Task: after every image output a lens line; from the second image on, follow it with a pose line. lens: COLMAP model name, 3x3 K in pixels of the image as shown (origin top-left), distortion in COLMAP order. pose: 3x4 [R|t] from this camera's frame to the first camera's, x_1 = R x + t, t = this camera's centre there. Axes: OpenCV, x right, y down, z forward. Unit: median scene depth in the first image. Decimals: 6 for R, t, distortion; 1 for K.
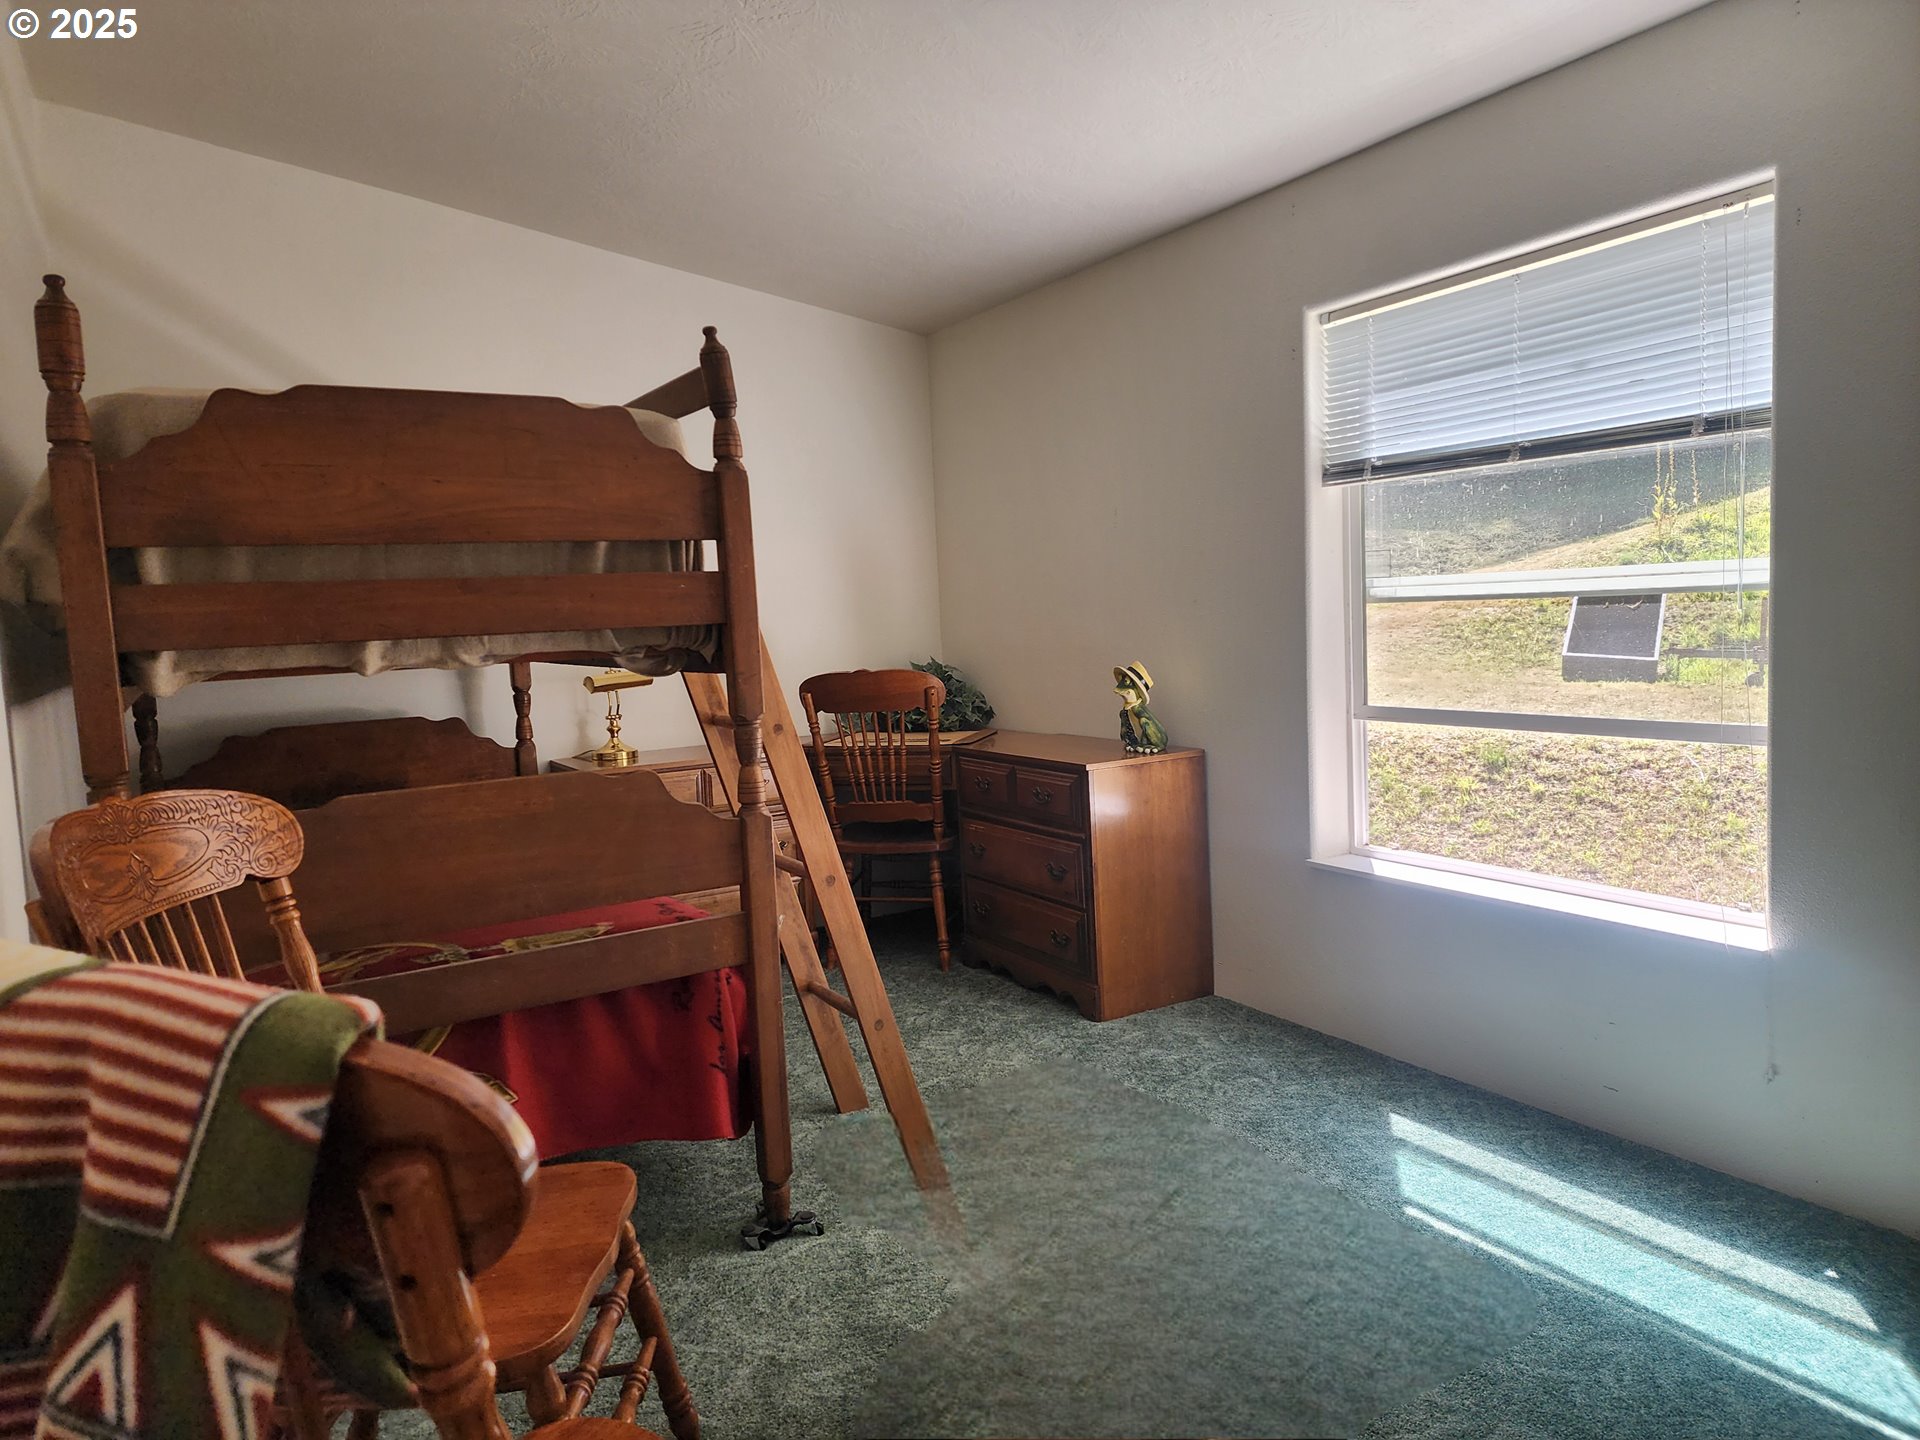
lens RADIAL K [[1296.1, 0, 967.3], [0, 1296.1, 722.3], [0, 0, 1]] dist [0.095069, -0.110851]
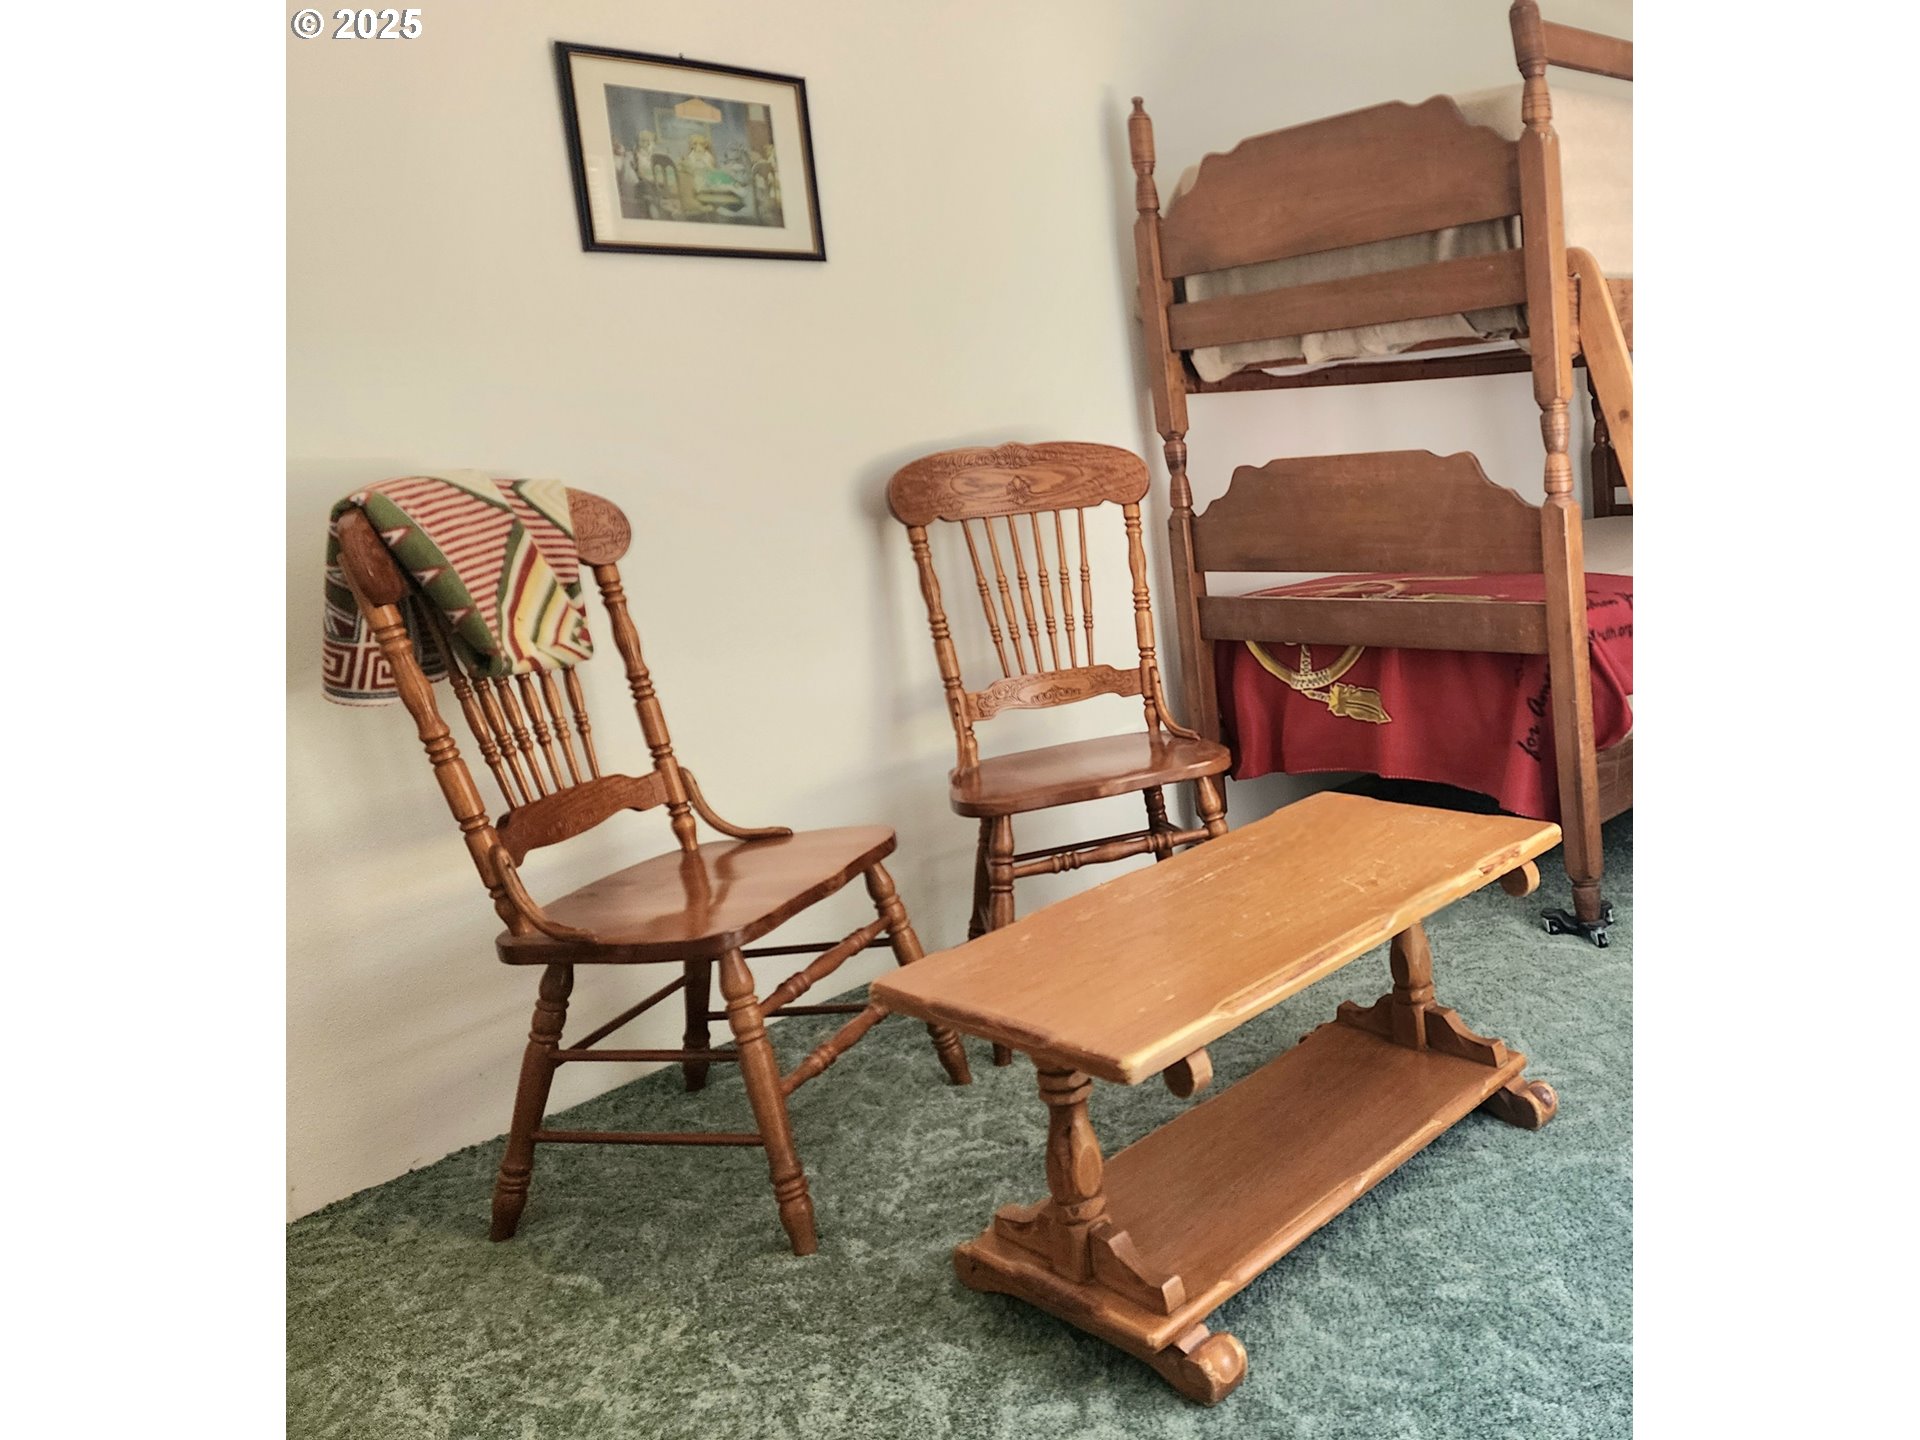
lens RADIAL K [[1296.1, 0, 967.3], [0, 1296.1, 722.3], [0, 0, 1]] dist [0.095069, -0.110851]
pose [[0.206920, 0.252992, -0.945082, 0.848160], [-0.022241, 0.966954, 0.253977, -0.015691], [0.978105, -0.031534, 0.205709, 0.423336]]
